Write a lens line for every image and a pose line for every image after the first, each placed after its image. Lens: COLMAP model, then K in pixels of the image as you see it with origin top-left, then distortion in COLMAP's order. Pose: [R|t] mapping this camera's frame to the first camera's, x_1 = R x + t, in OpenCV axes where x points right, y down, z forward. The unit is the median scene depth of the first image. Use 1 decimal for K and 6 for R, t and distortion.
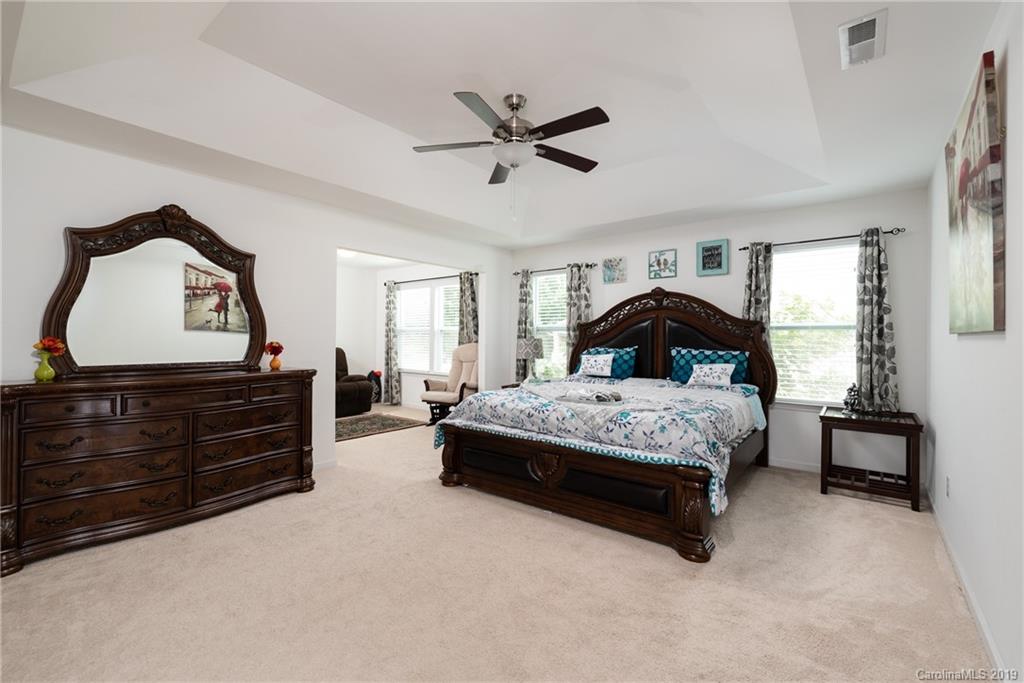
lens RADIAL K [[439.1, 0, 513.1], [0, 439.1, 336.7], [0, 0, 1]] dist [-0.002104, 0.000351]
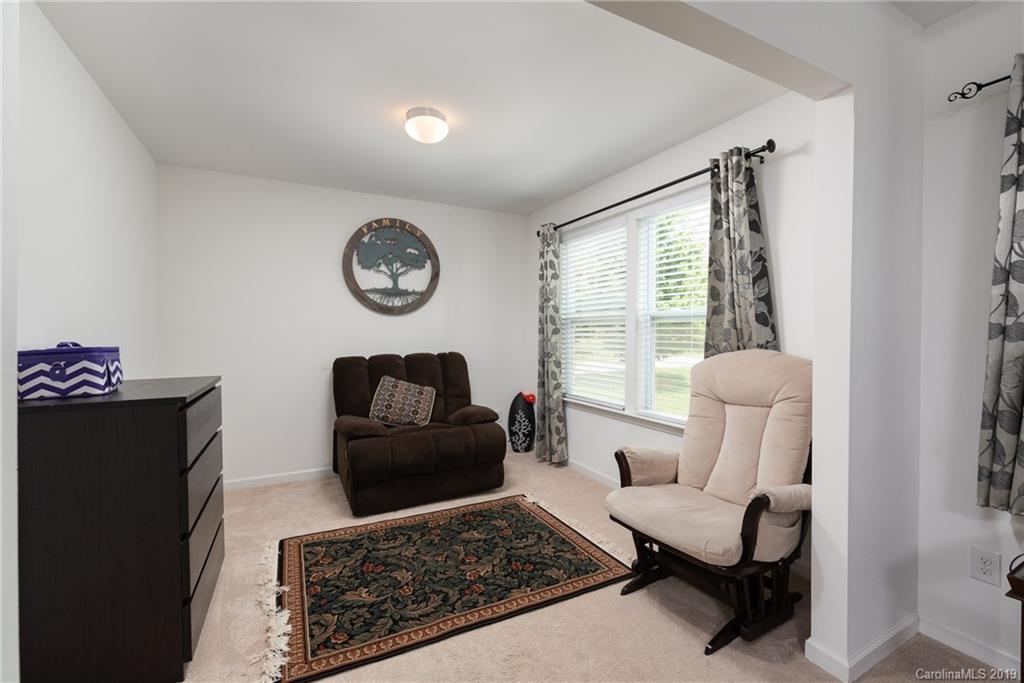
lens RADIAL K [[439.1, 0, 512.4], [0, 439.1, 336.2], [0, 0, 1]] dist [-0.002104, 0.000351]
pose [[0.914847, 0.000700, -0.403800, -0.111966], [0.002669, 0.999966, 0.007780, 0.000475], [0.403791, -0.008195, 0.914814, 0.527776]]
